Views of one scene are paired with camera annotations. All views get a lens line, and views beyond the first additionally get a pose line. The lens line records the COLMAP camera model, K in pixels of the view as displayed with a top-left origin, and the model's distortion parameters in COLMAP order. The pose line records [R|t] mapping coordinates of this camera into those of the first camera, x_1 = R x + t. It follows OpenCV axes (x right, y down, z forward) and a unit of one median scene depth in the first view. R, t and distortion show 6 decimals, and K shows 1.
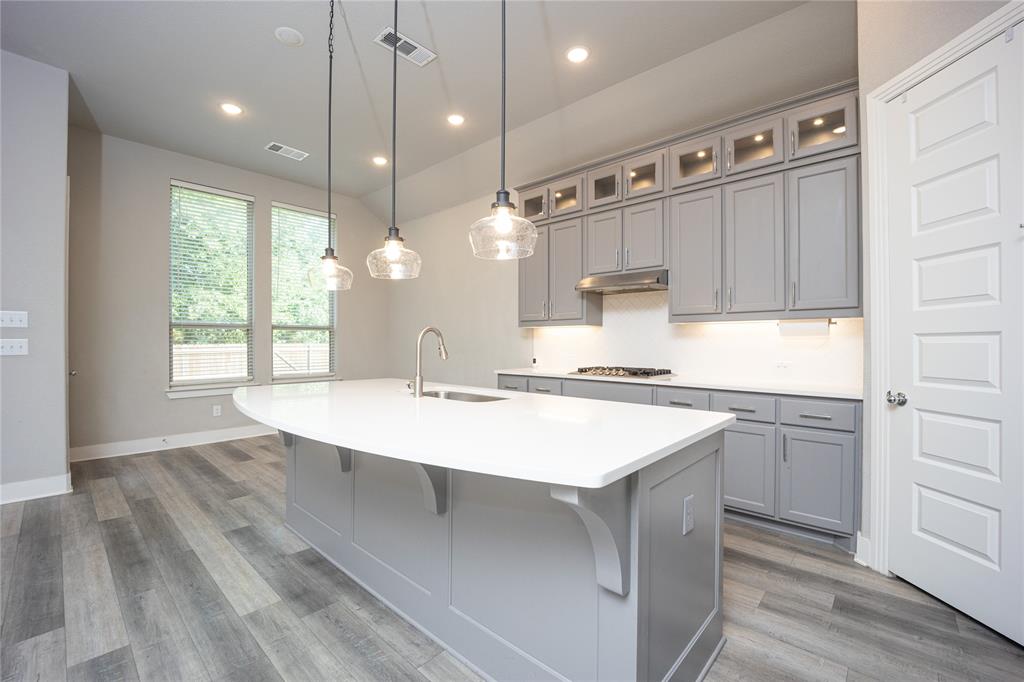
lens RADIAL K [[413.3, 0, 516.3], [0, 413.3, 340.0], [0, 0, 1]] dist [-0.022129, -0.000409]
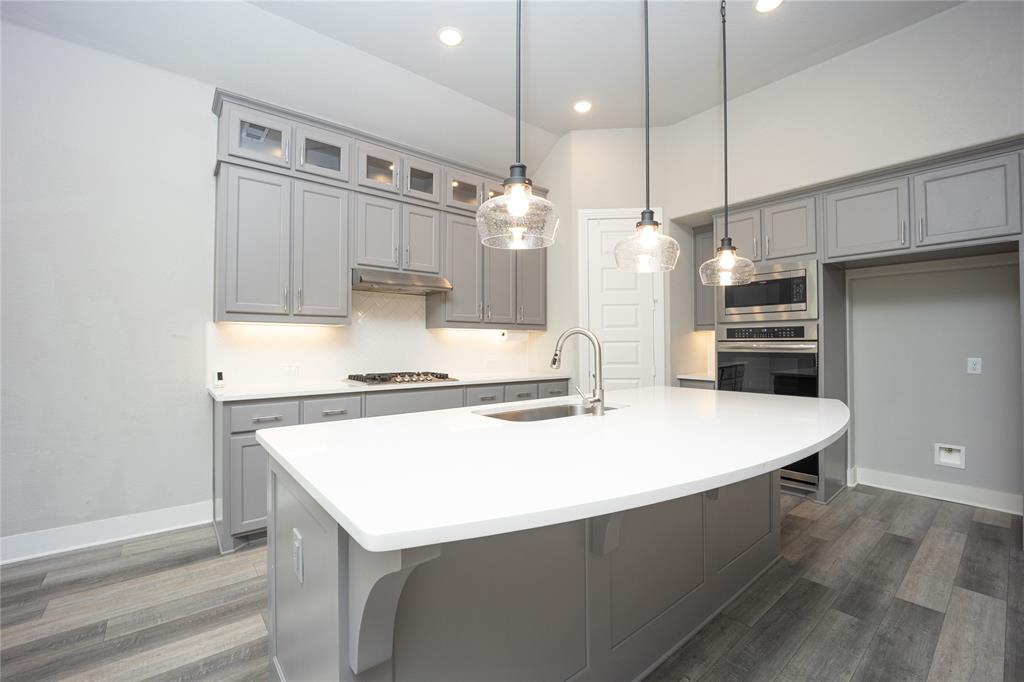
lens RADIAL K [[413.3, 0, 516.3], [0, 413.3, 340.0], [0, 0, 1]] dist [-0.022129, -0.000409]
pose [[0.176633, 0.011183, 0.984213, -0.752355], [-0.003510, 0.999936, -0.010732, 0.001875], [-0.984270, -0.001559, 0.176661, 0.724357]]
